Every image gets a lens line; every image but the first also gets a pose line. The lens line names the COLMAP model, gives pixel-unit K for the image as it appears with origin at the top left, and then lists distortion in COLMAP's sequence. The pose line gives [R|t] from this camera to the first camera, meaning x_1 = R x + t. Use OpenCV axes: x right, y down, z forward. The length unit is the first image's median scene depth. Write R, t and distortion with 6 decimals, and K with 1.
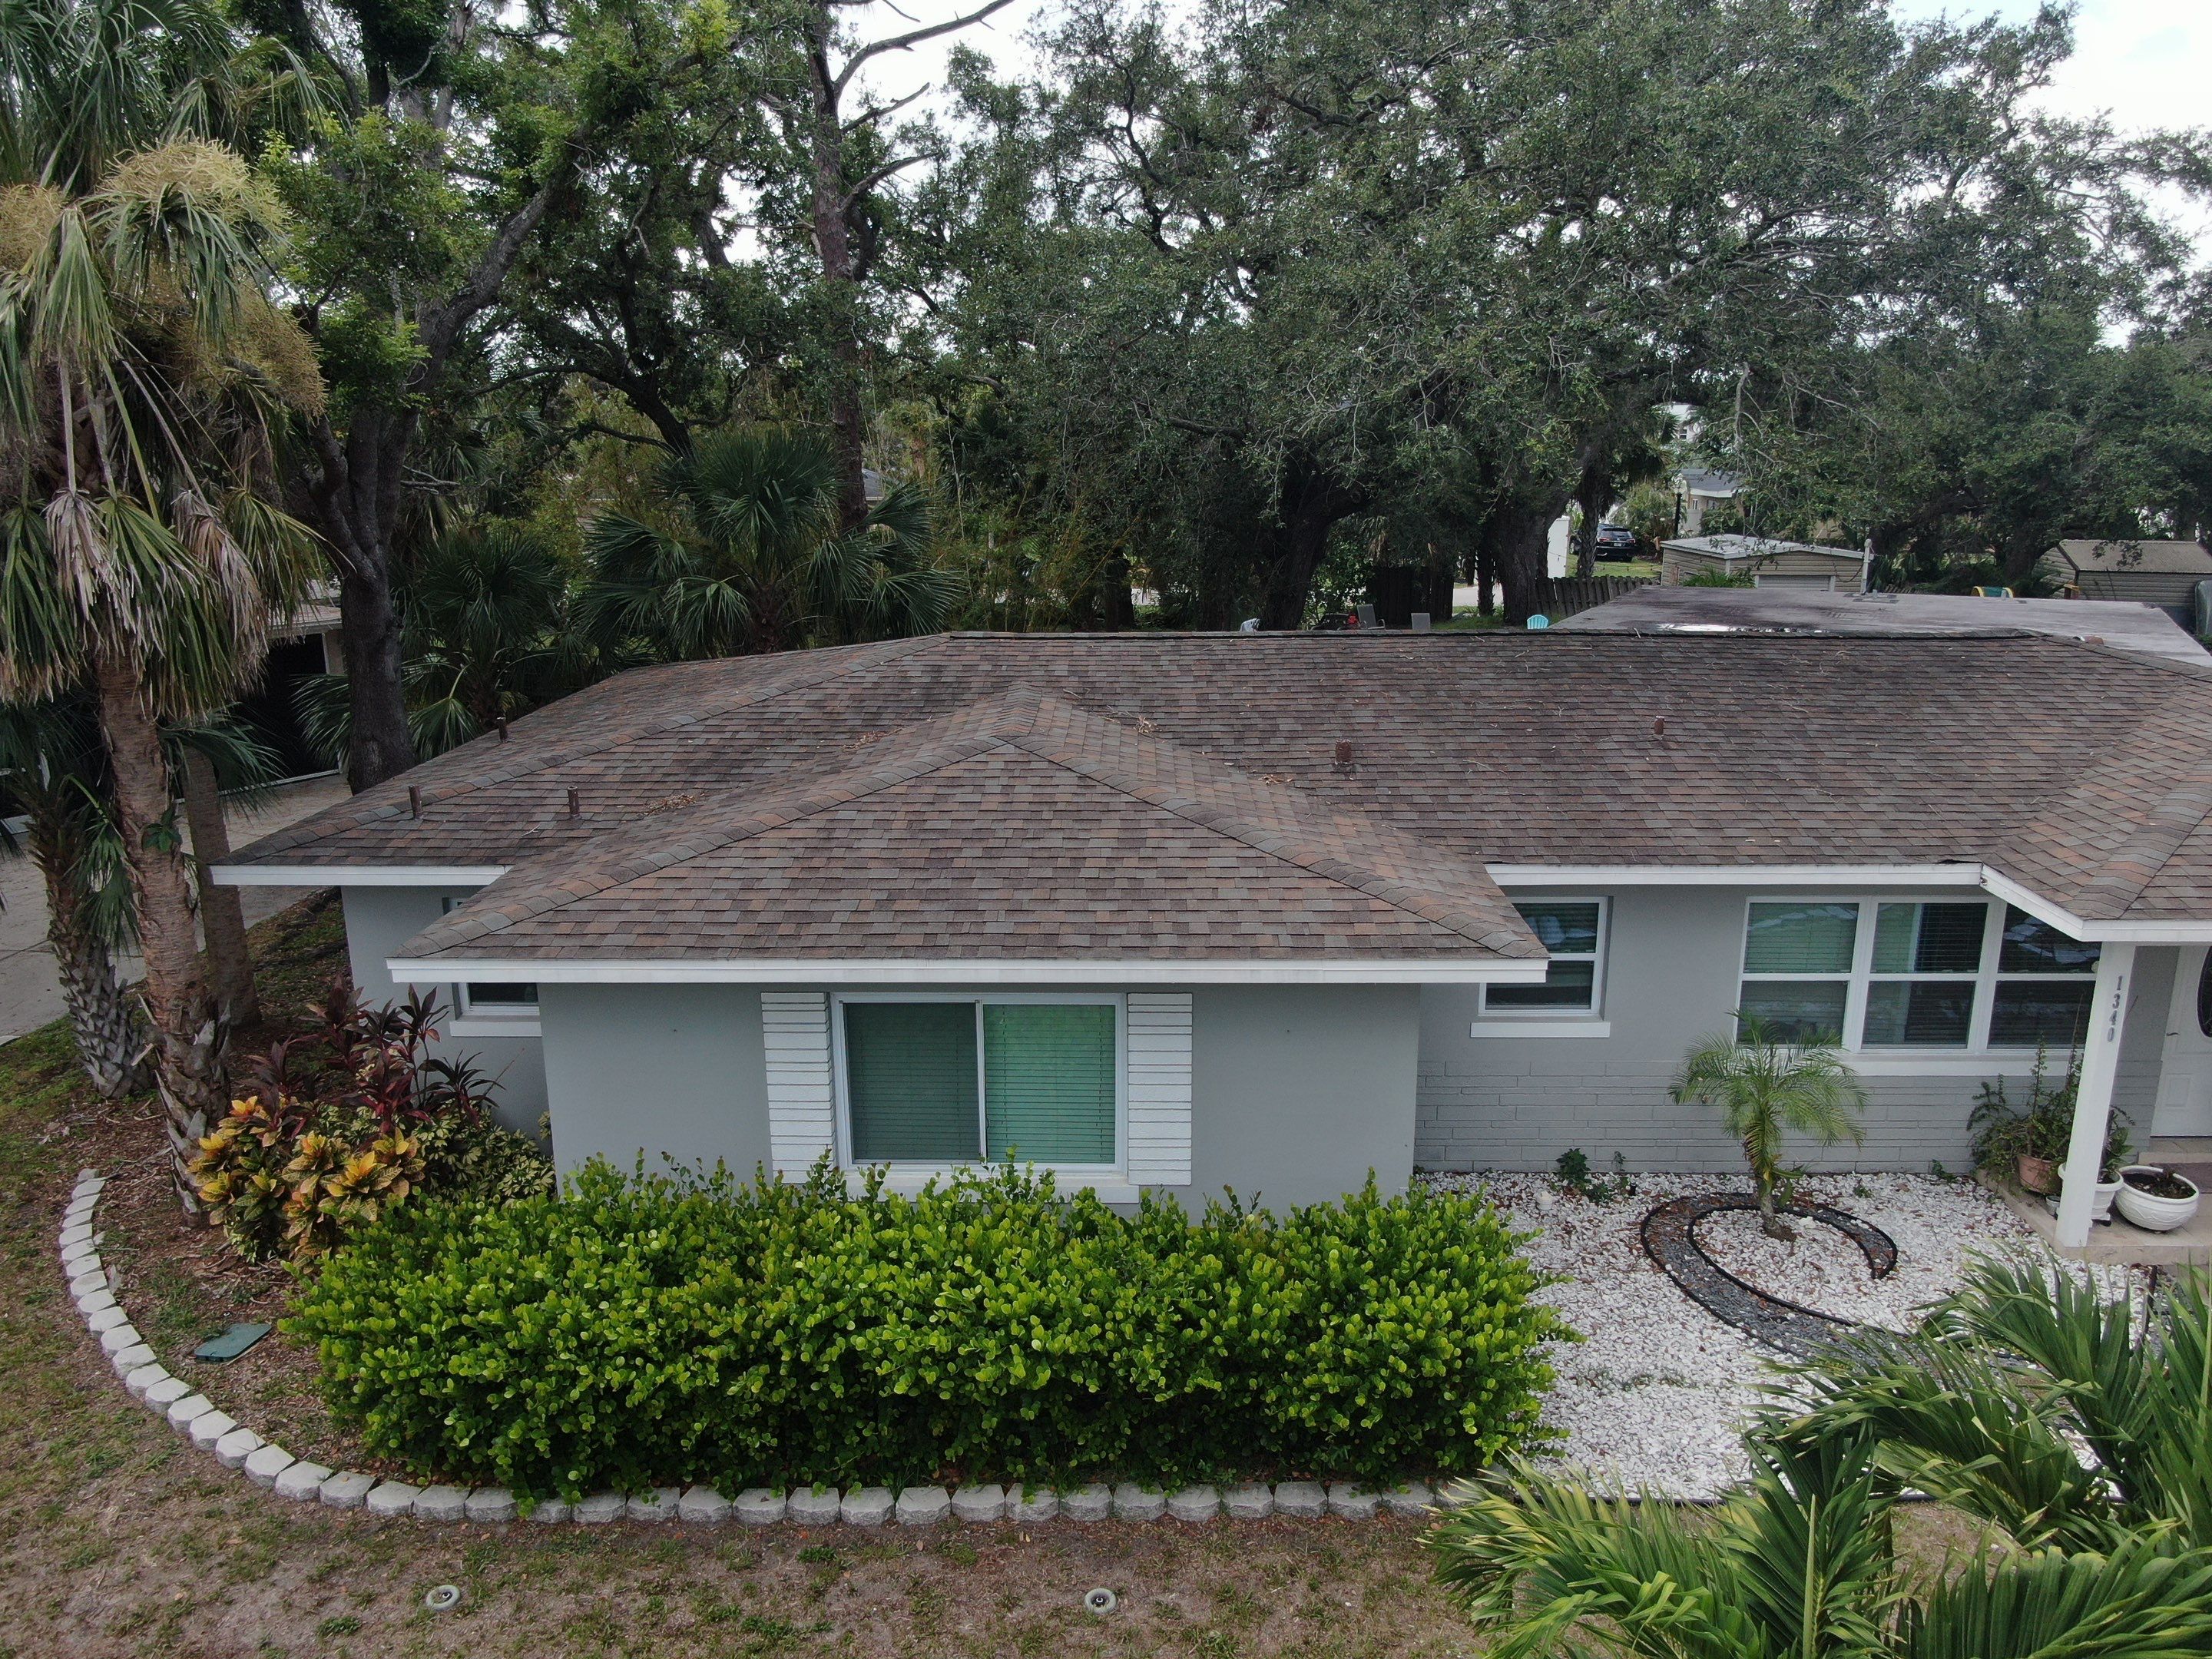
lens RADIAL K [[1655.9, 0, 1106.2], [0, 1655.9, 832.1], [0, 0, 1]] dist [-0.025310, 0.006019]
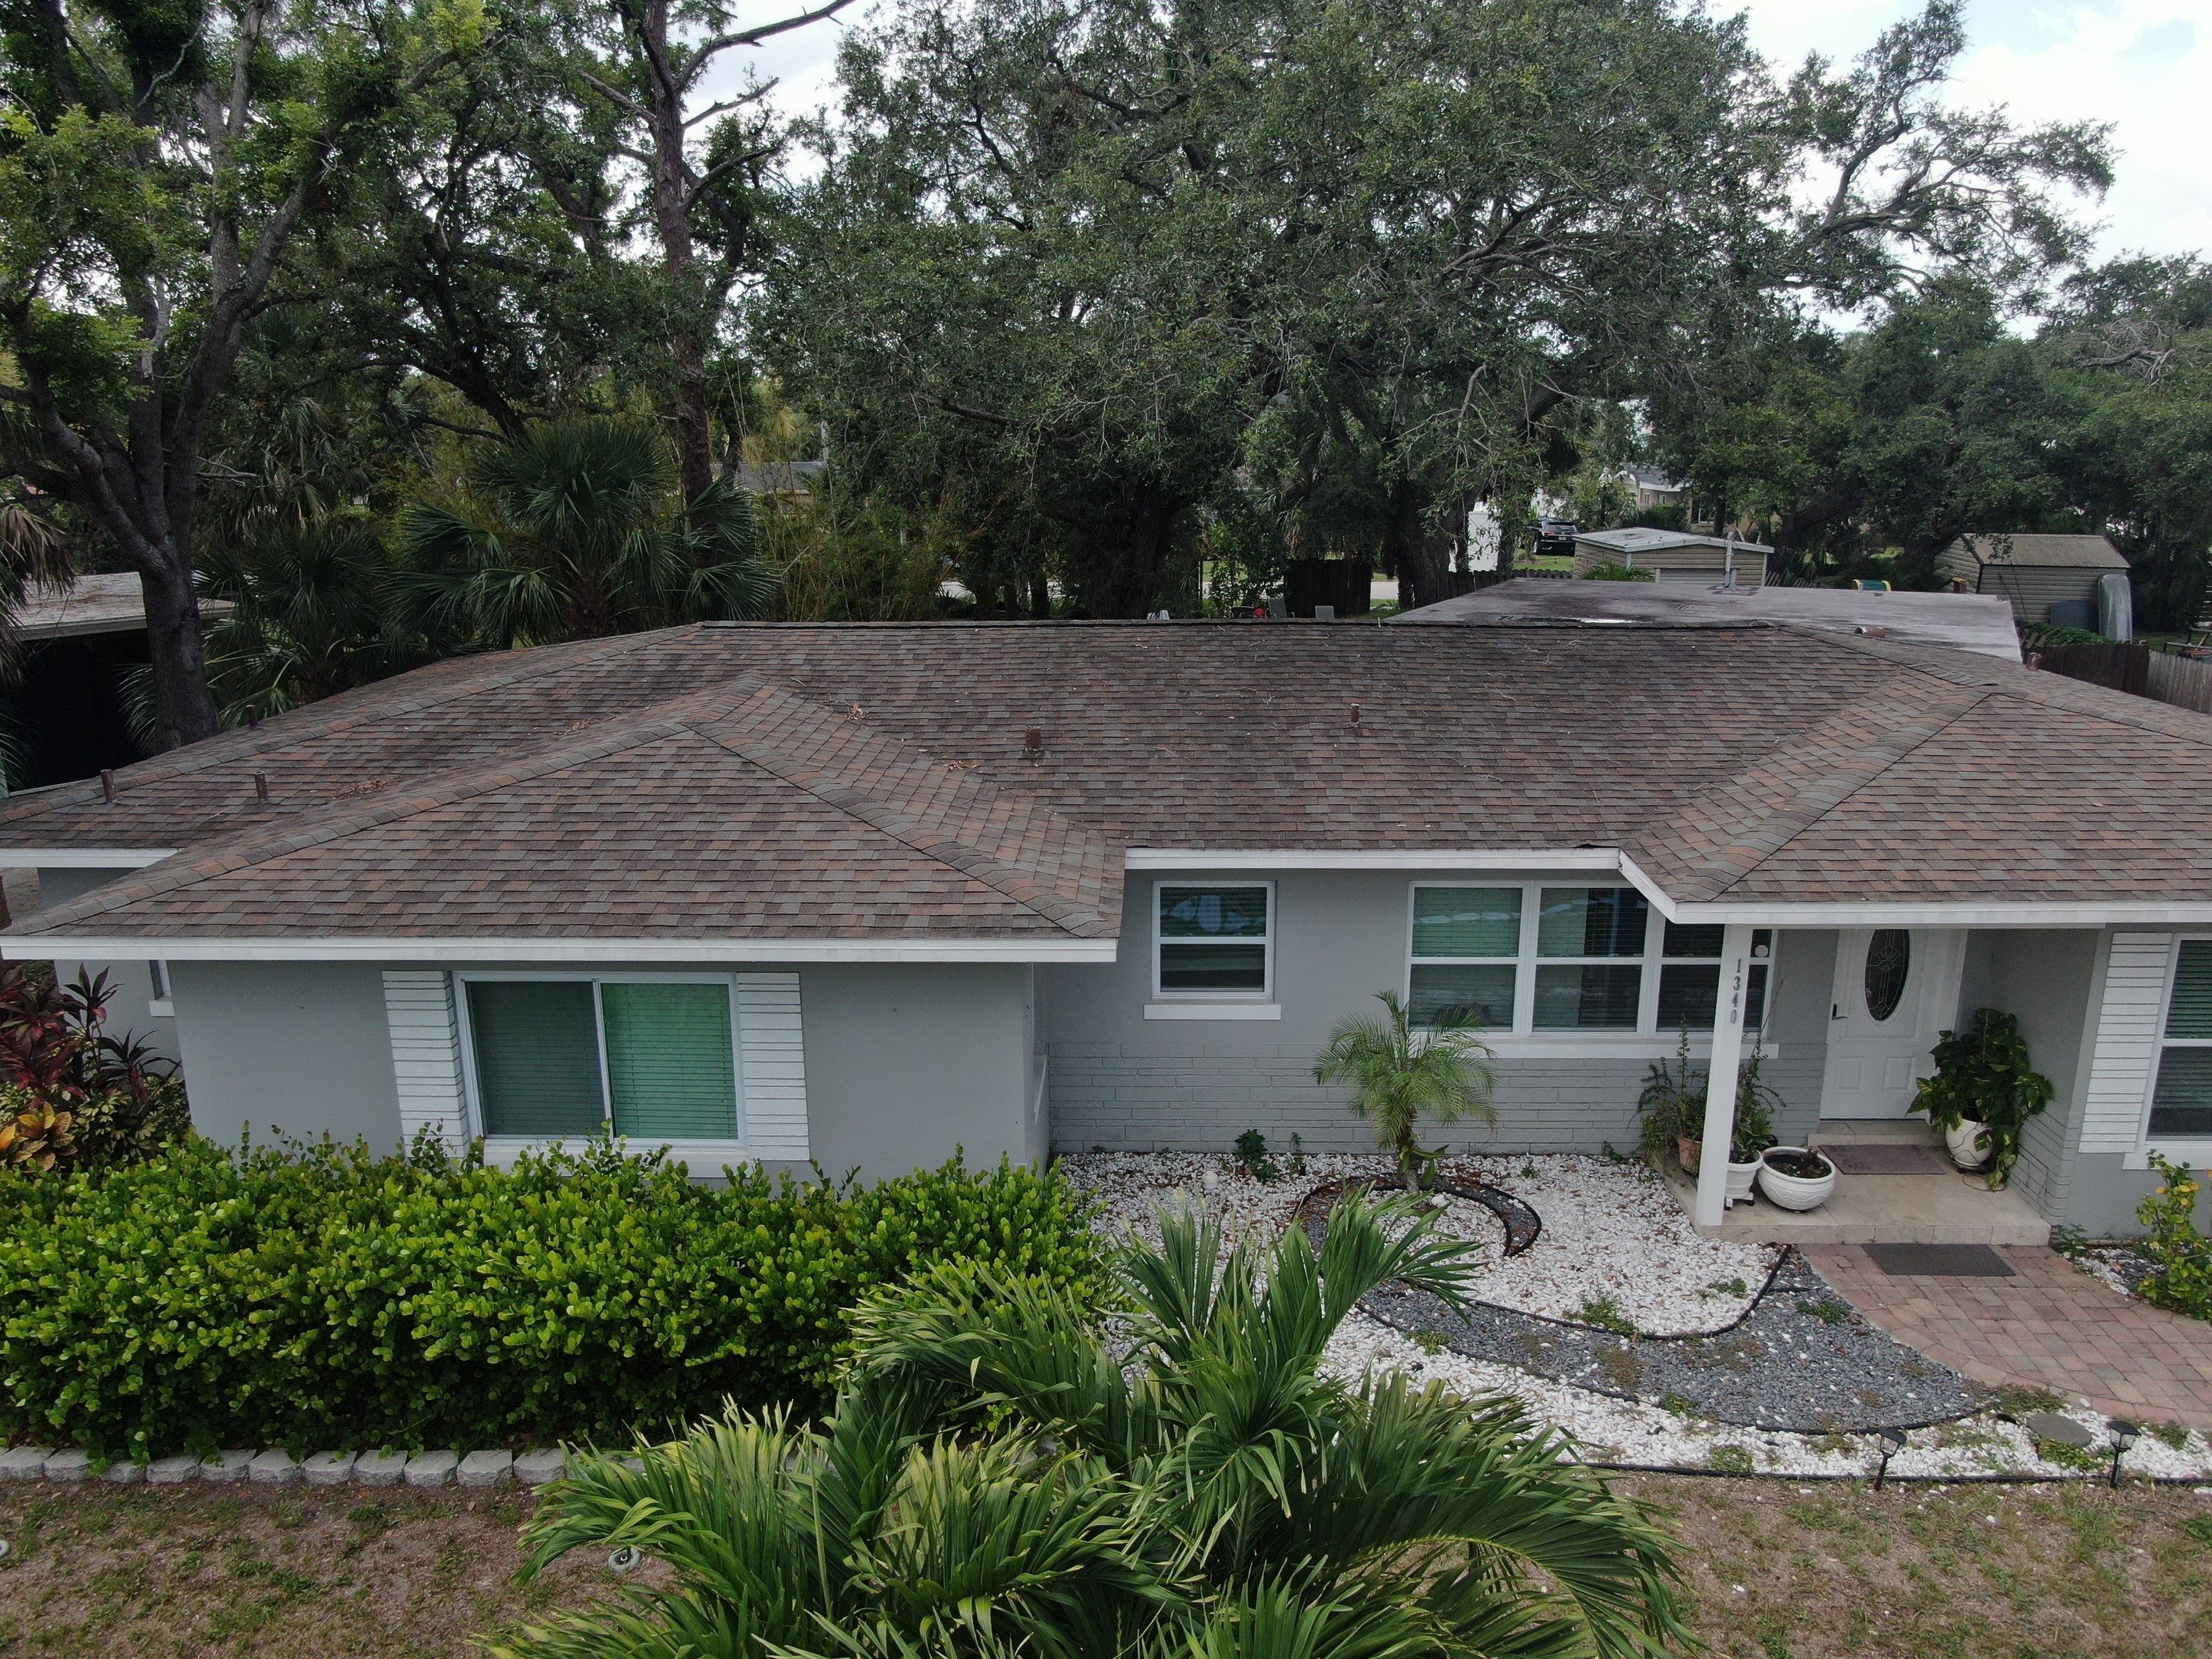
lens RADIAL K [[1655.9, 0, 1104.7], [0, 1655.9, 831.0], [0, 0, 1]] dist [-0.025310, 0.006019]
pose [[0.999999, 0.001402, -0.000272, 0.212430], [-0.001401, 0.999995, 0.002995, 0.005743], [0.000277, -0.002994, 0.999995, -0.019172]]
